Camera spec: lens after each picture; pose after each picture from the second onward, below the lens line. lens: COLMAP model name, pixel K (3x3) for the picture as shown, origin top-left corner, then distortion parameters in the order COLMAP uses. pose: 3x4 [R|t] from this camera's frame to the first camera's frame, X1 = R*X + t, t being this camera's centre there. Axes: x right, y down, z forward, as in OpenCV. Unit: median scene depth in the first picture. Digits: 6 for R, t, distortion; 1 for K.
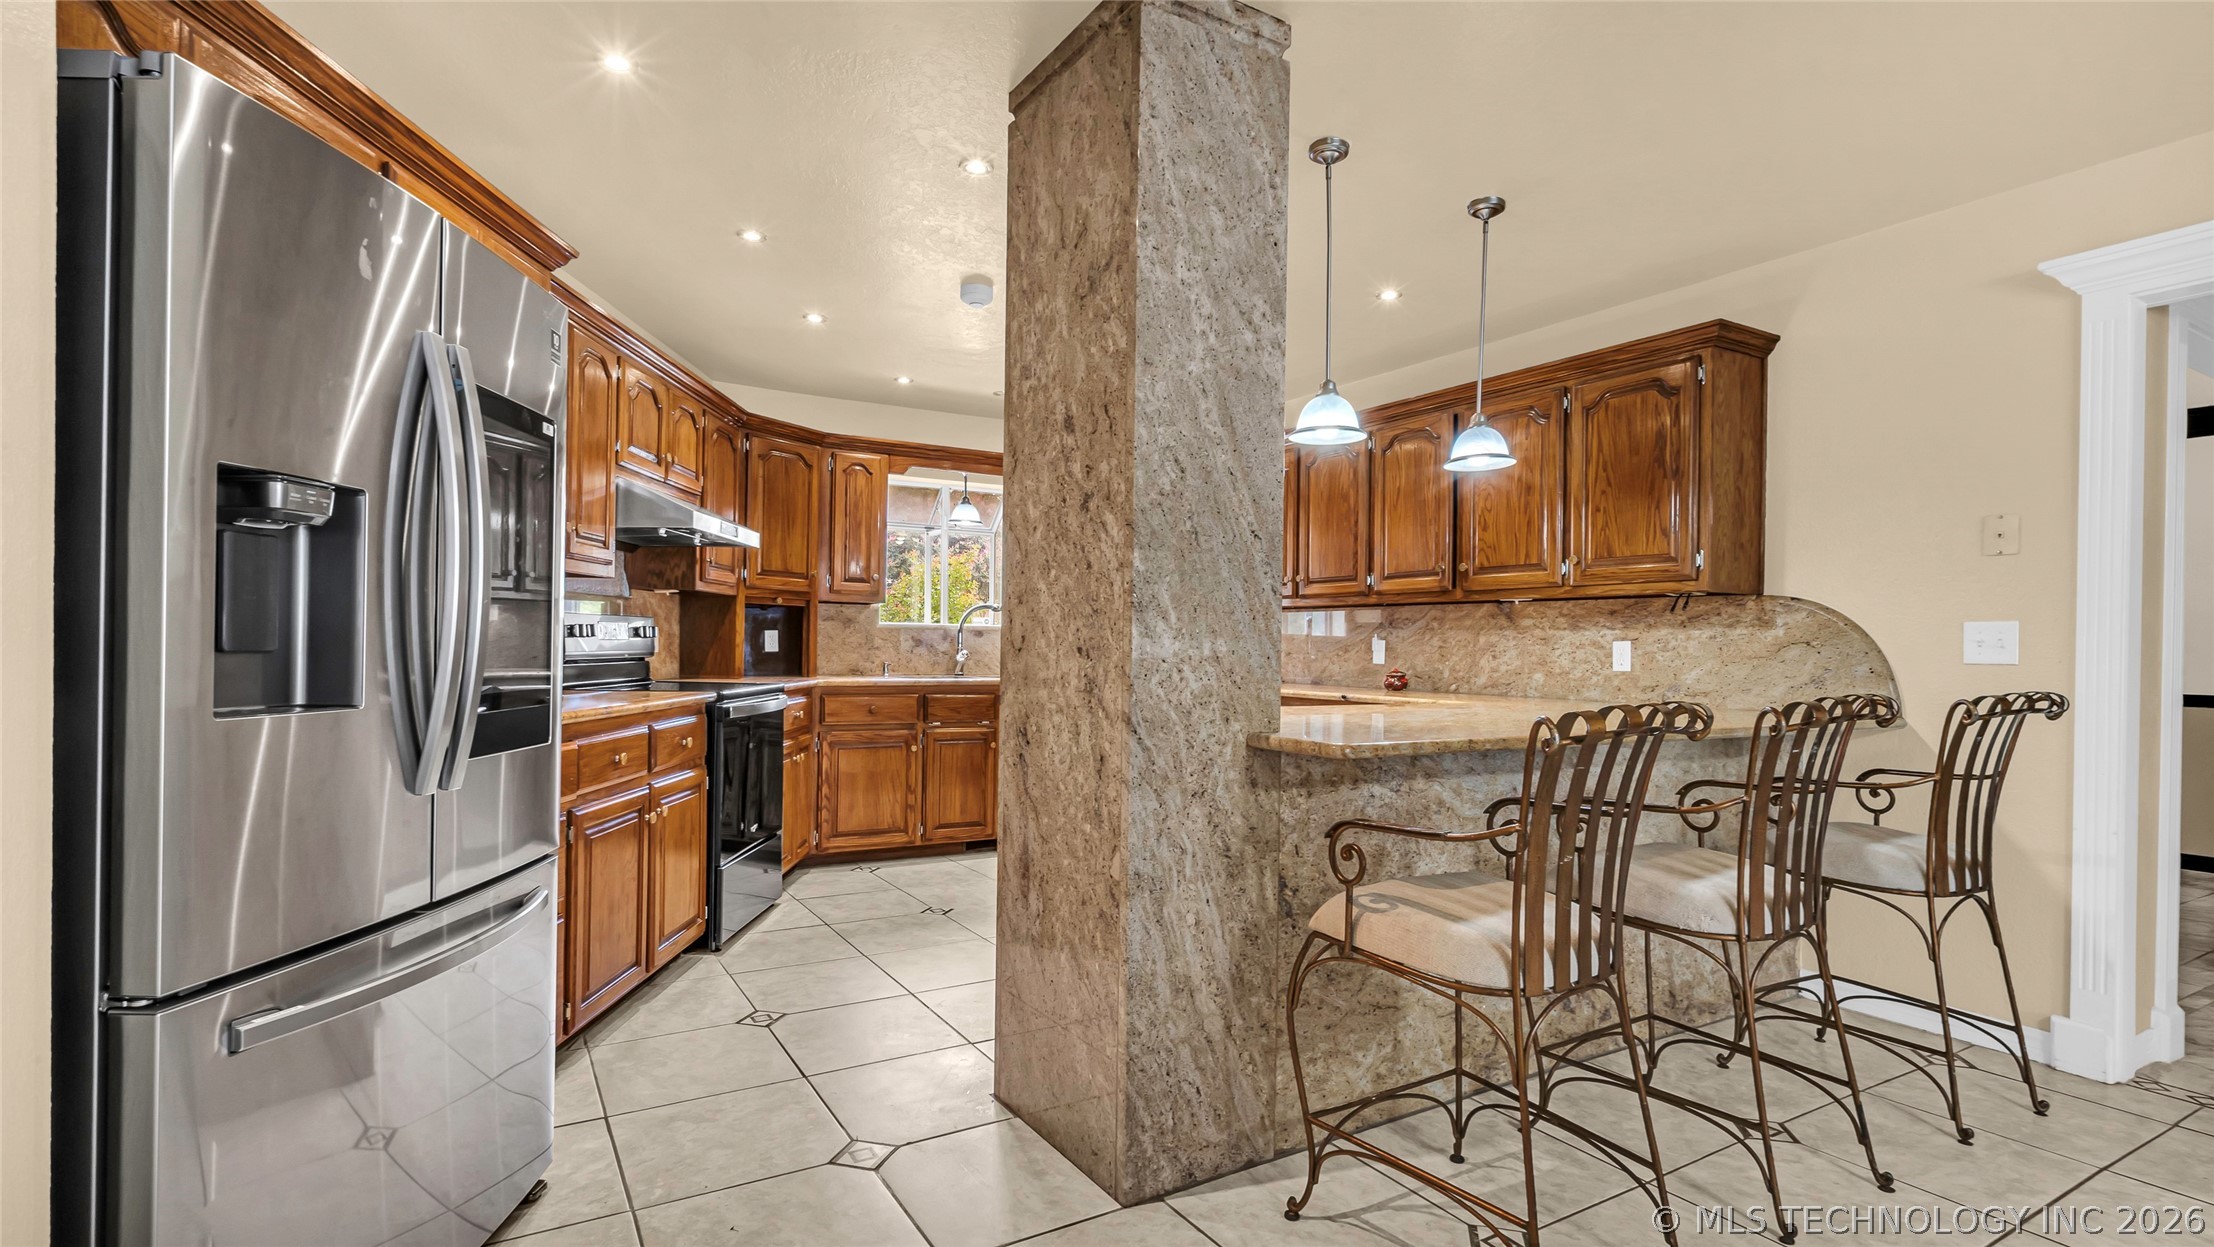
lens RADIAL K [[1043.9, 0, 1104.9], [0, 1043.9, 641.3], [0, 0, 1]] dist [-0.001126, -0.000021]
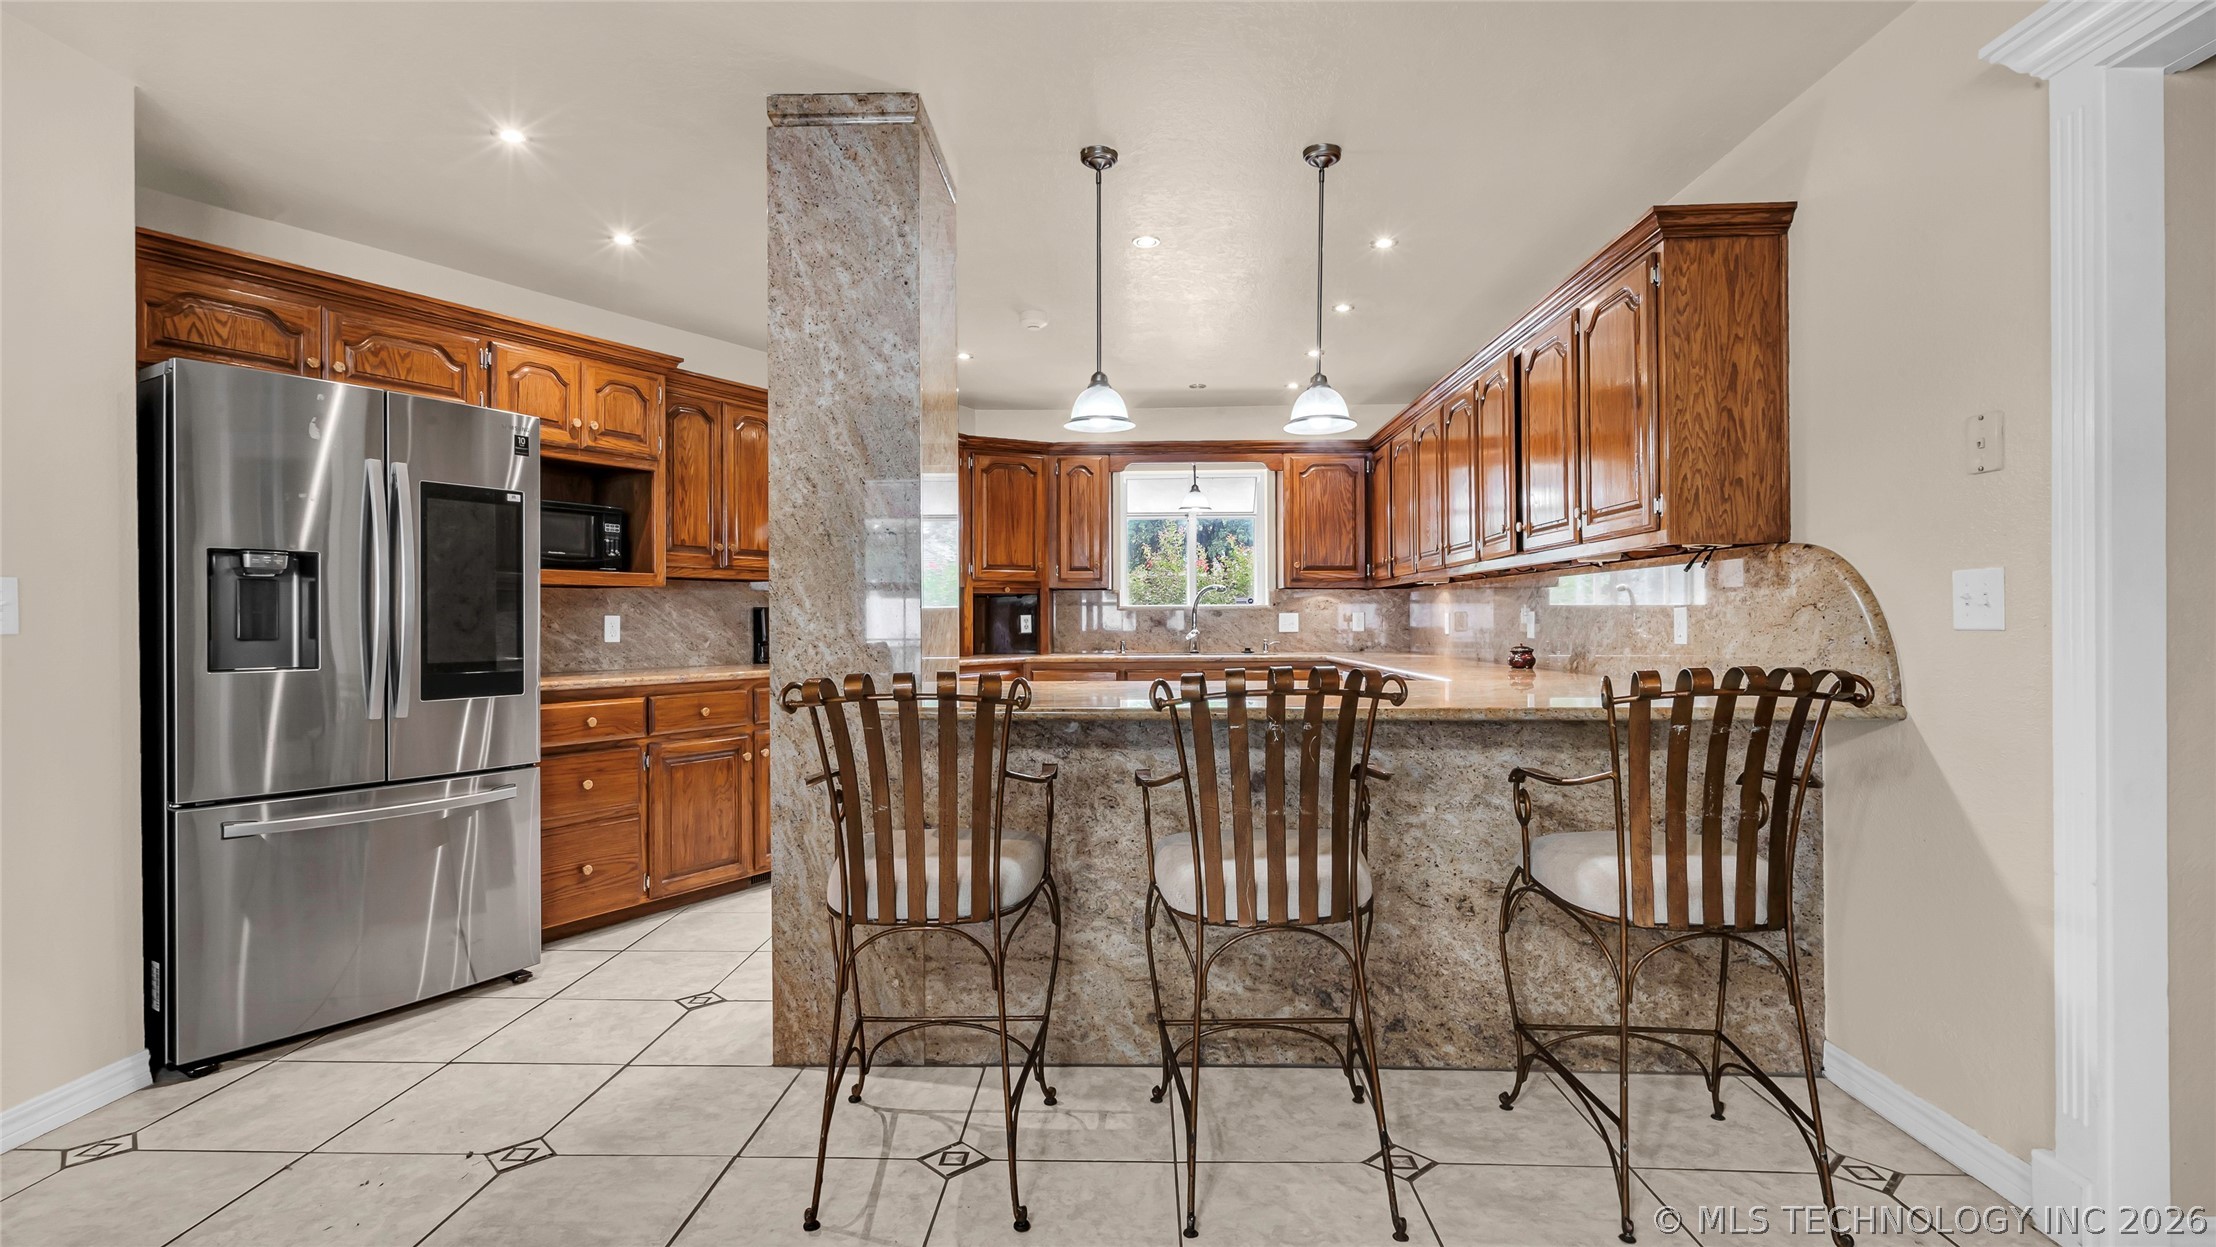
lens RADIAL K [[1052.6, 0, 1102.6], [0, 1052.6, 612.9], [0, 0, 1]] dist [-0.002340, -0.000439]
pose [[0.838349, -0.023863, -0.544611, 0.541131], [0.020066, 0.999715, -0.012917, 0.005762], [0.544764, -0.000099, 0.838589, 0.069475]]
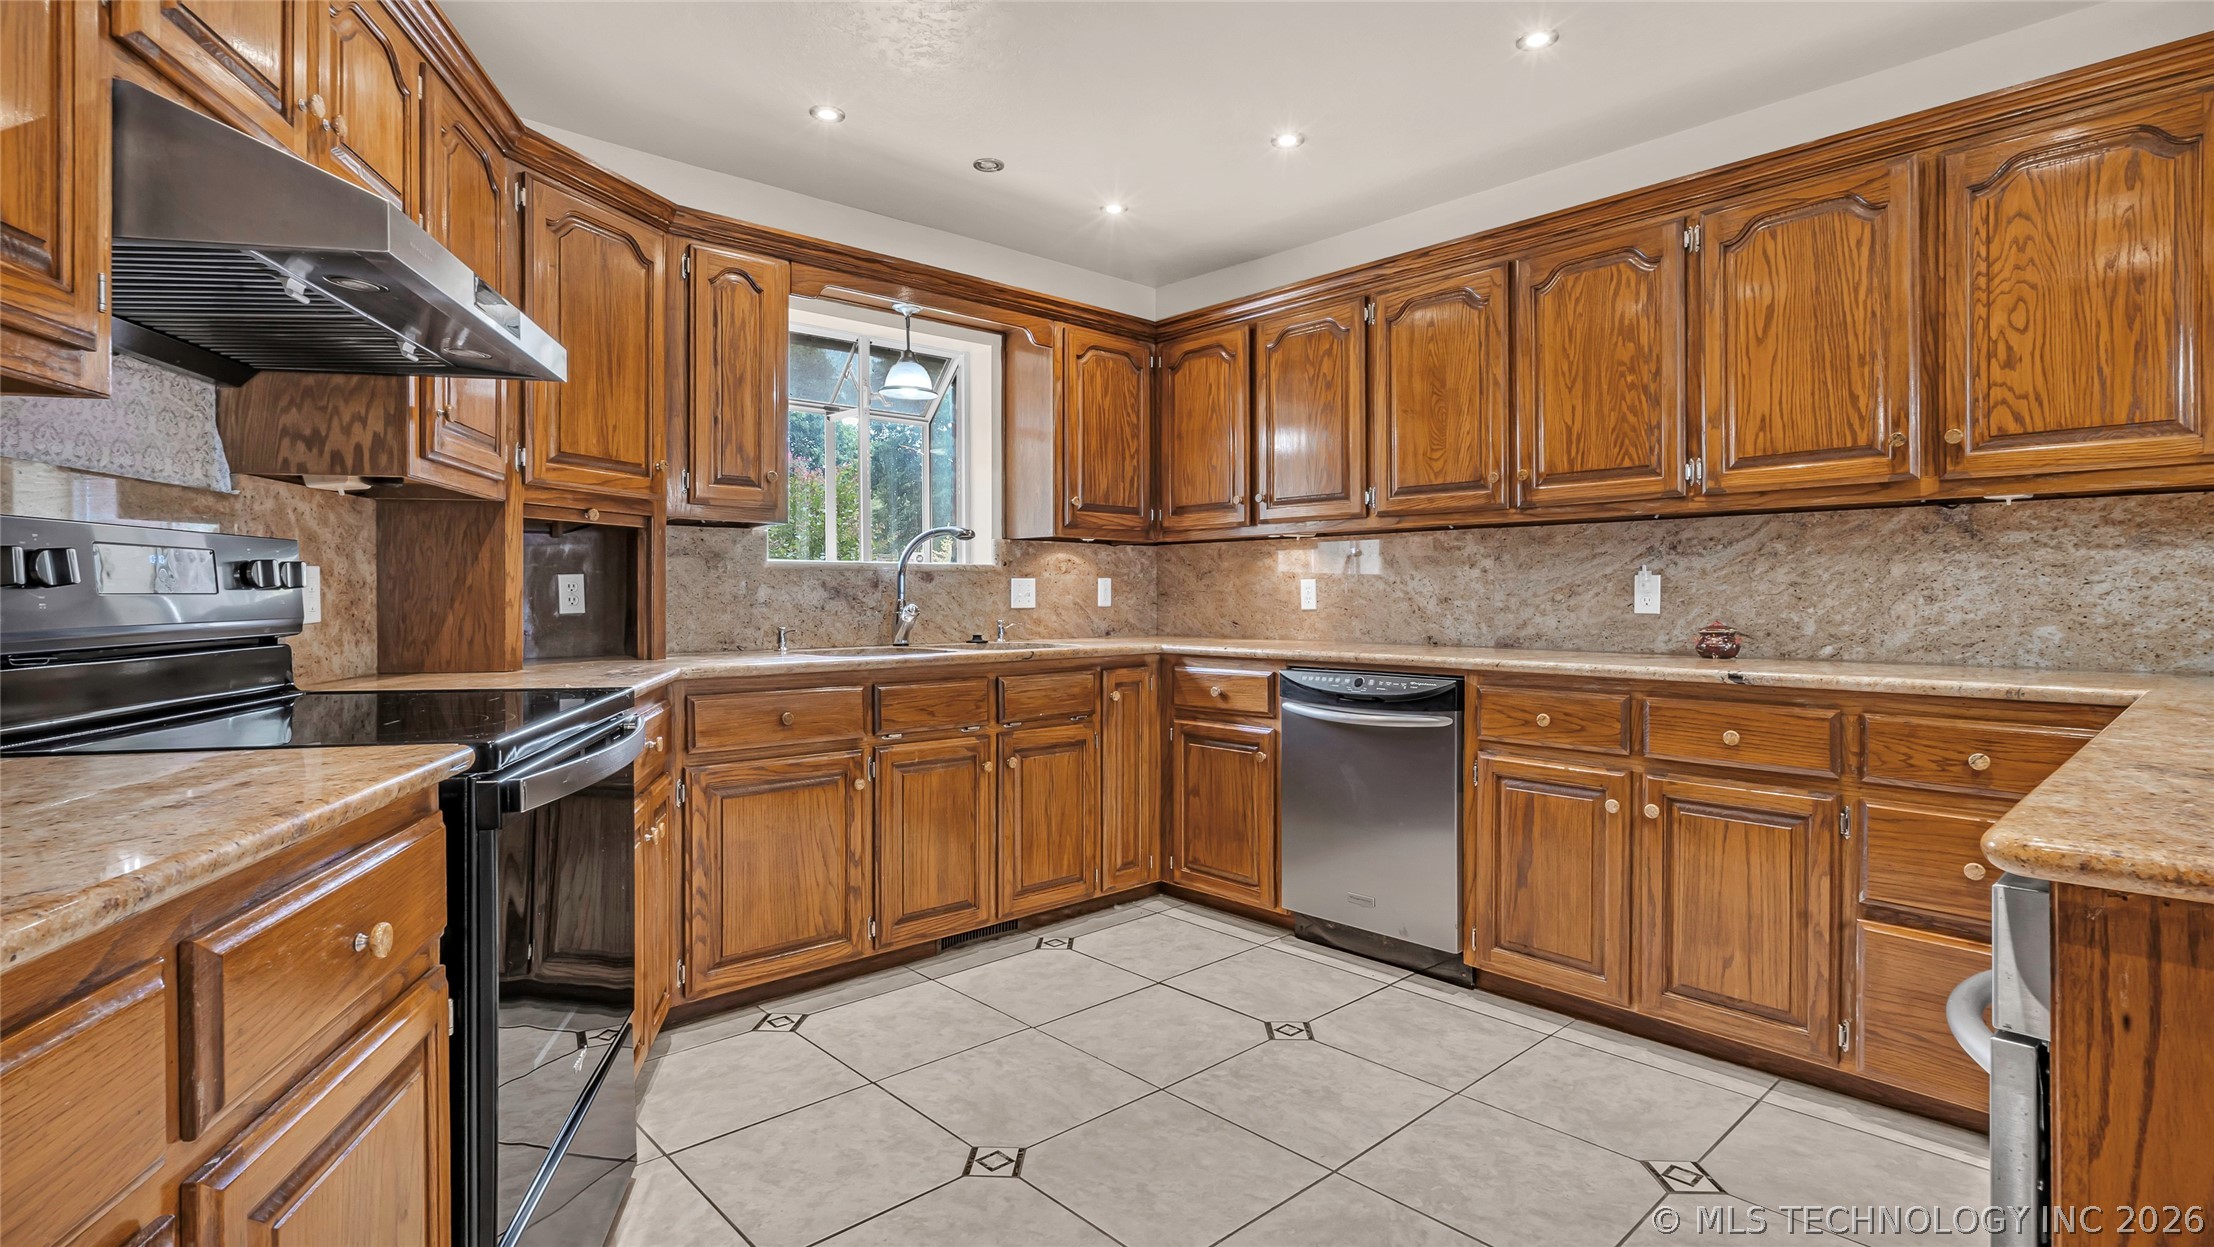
lens RADIAL K [[1046.0, 0, 1097.2], [0, 1046.0, 593.1], [0, 0, 1]] dist [0.000662, 0.000224]
pose [[0.980545, -0.017323, 0.195526, -0.213791], [0.016626, 0.999848, 0.005206, 0.001309], [-0.195587, -0.001854, 0.980685, 0.559756]]
